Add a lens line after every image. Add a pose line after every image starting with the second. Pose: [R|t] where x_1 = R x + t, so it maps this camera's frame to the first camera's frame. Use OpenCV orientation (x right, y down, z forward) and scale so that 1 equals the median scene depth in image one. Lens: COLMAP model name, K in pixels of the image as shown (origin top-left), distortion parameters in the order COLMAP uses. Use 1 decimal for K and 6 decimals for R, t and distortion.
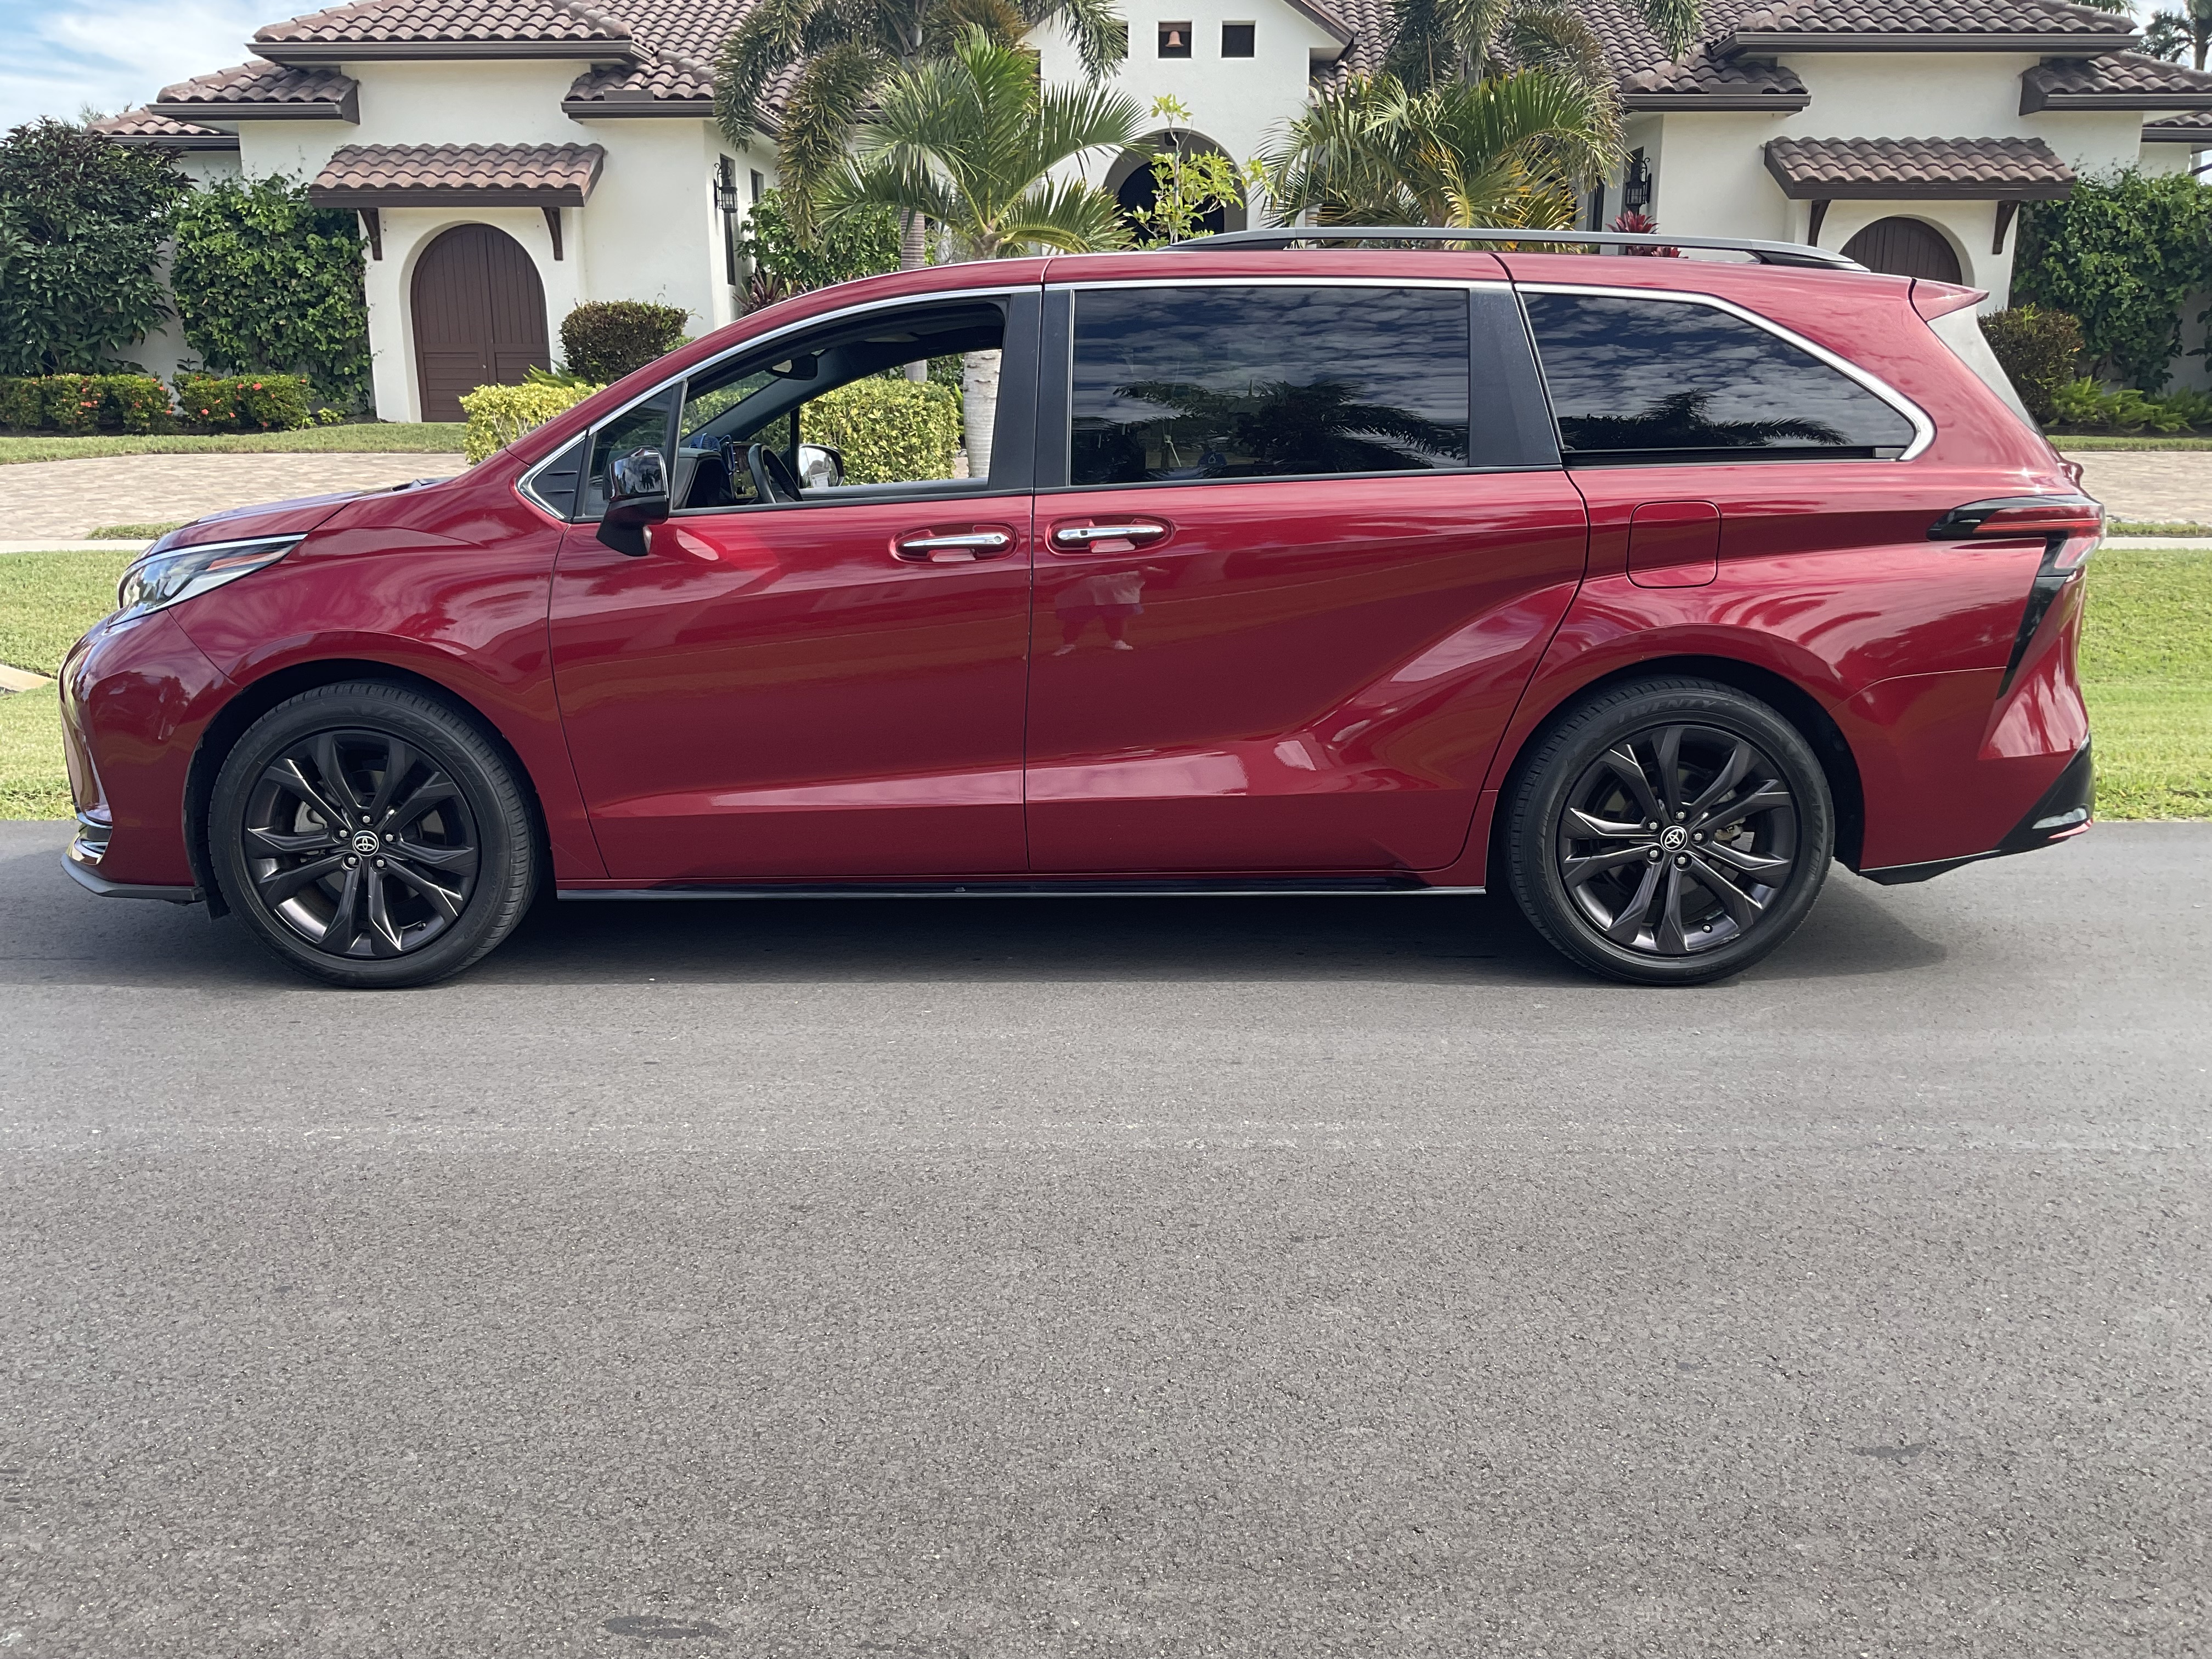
lens RADIAL K [[1816.1, 0, 1120.7], [0, 1816.1, 837.6], [0, 0, 1]] dist [0.011619, -0.027126]
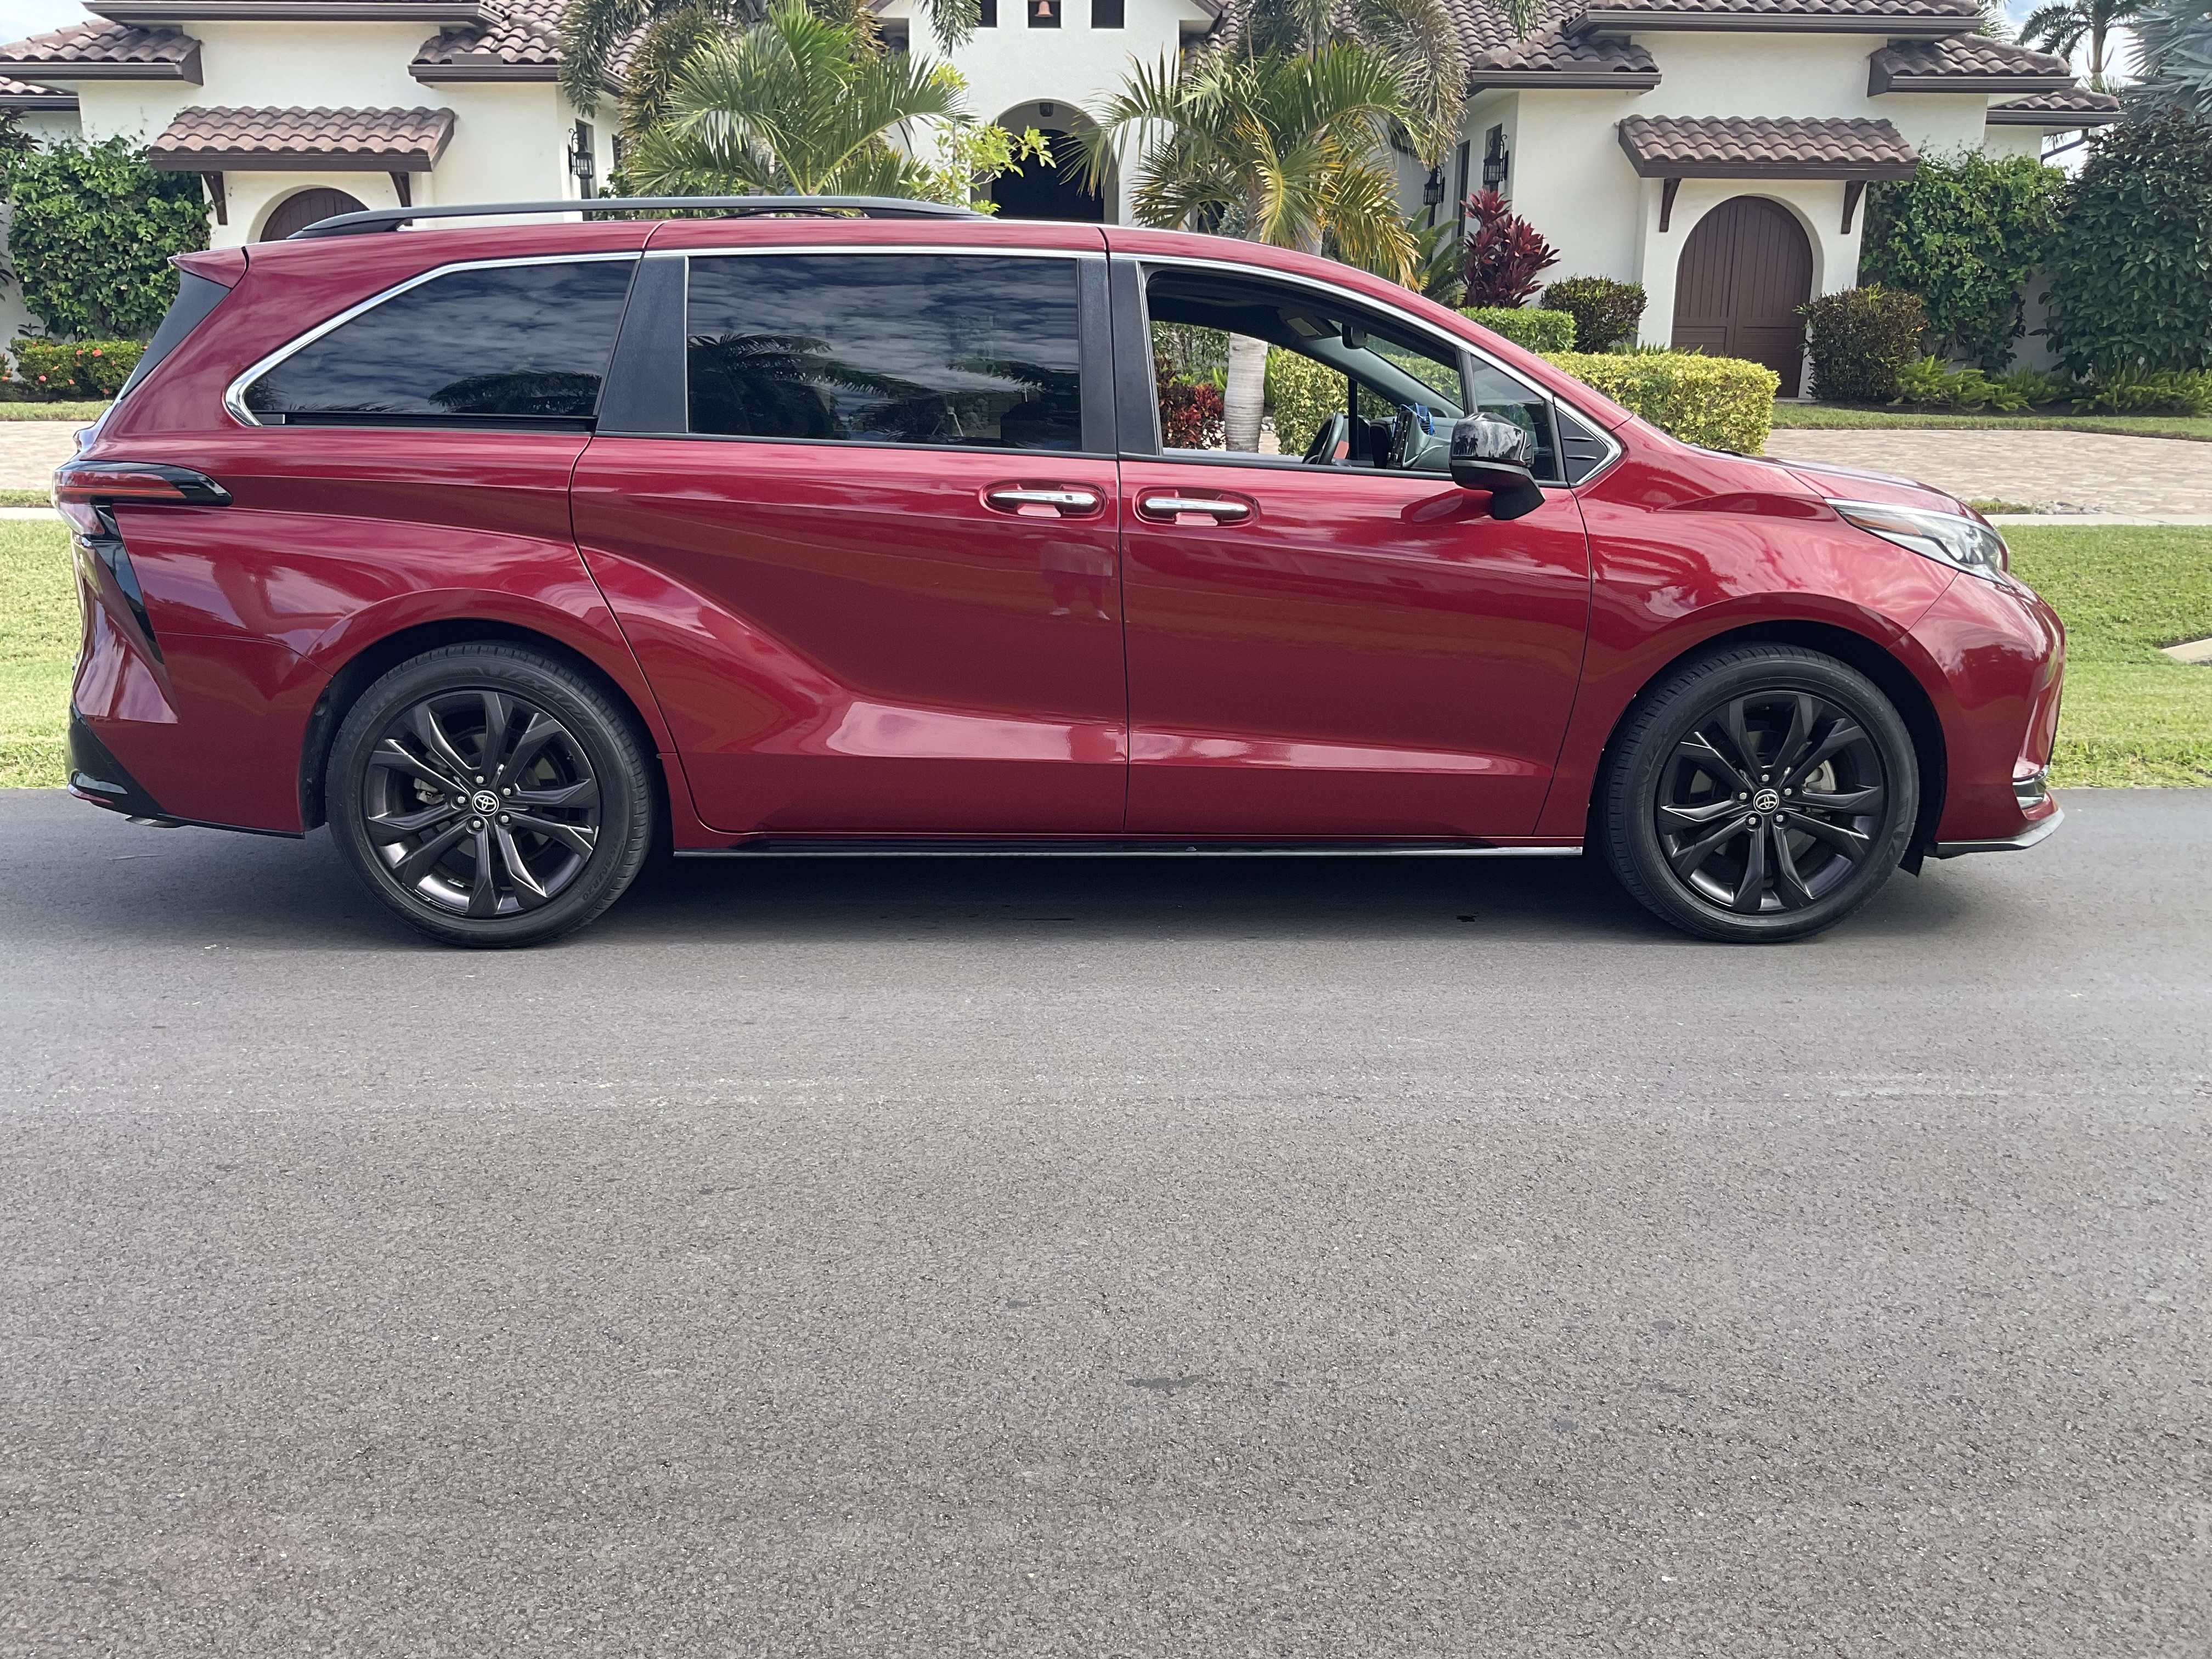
lens RADIAL K [[1817.3, 0, 1119.9], [0, 1817.3, 841.9], [0, 0, 1]] dist [0.002862, -0.016051]
pose [[0.999294, -0.002706, 0.037479, 0.039396], [0.002107, 0.999869, 0.016019, 0.001205], [-0.037517, -0.015928, 0.999169, -0.003588]]
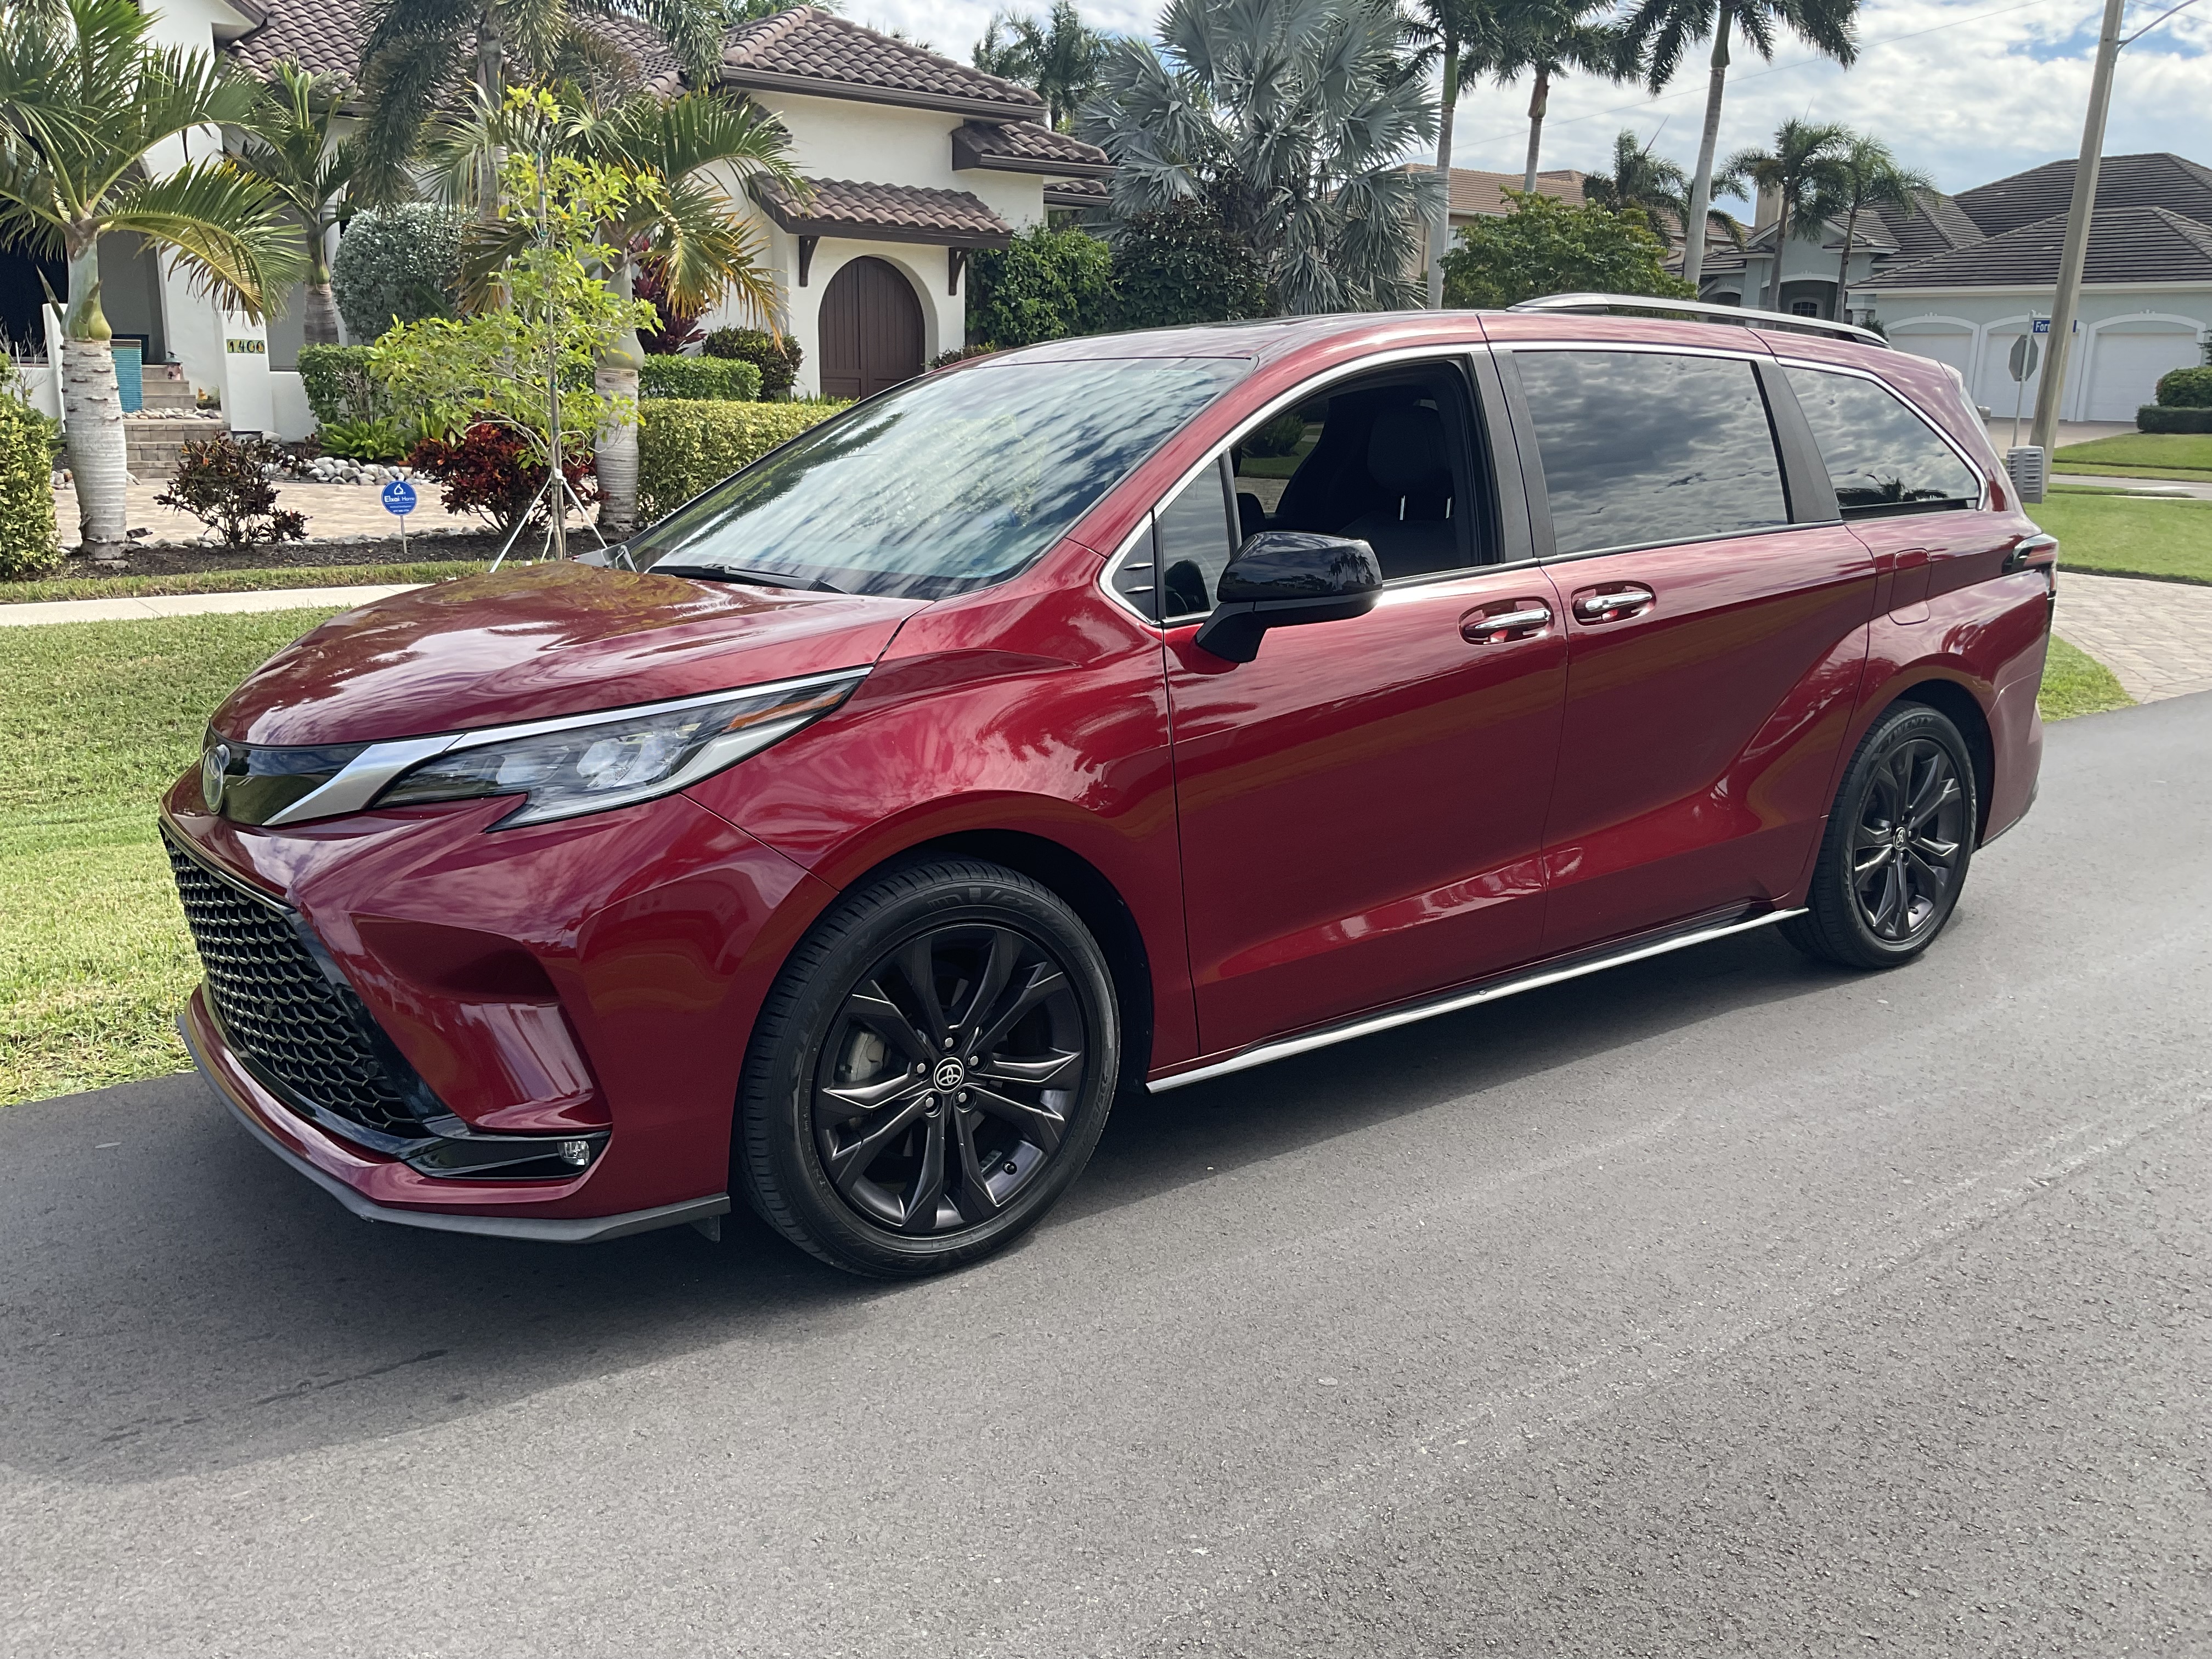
lens RADIAL K [[1840.1, 0, 1105.8], [0, 1840.1, 830.4], [0, 0, 1]] dist [0.033894, -0.066057]
pose [[0.787752, -0.126879, 0.602784, -0.162875], [0.135726, 0.990259, 0.031062, -0.022250], [-0.600854, 0.057344, 0.797299, 0.072843]]
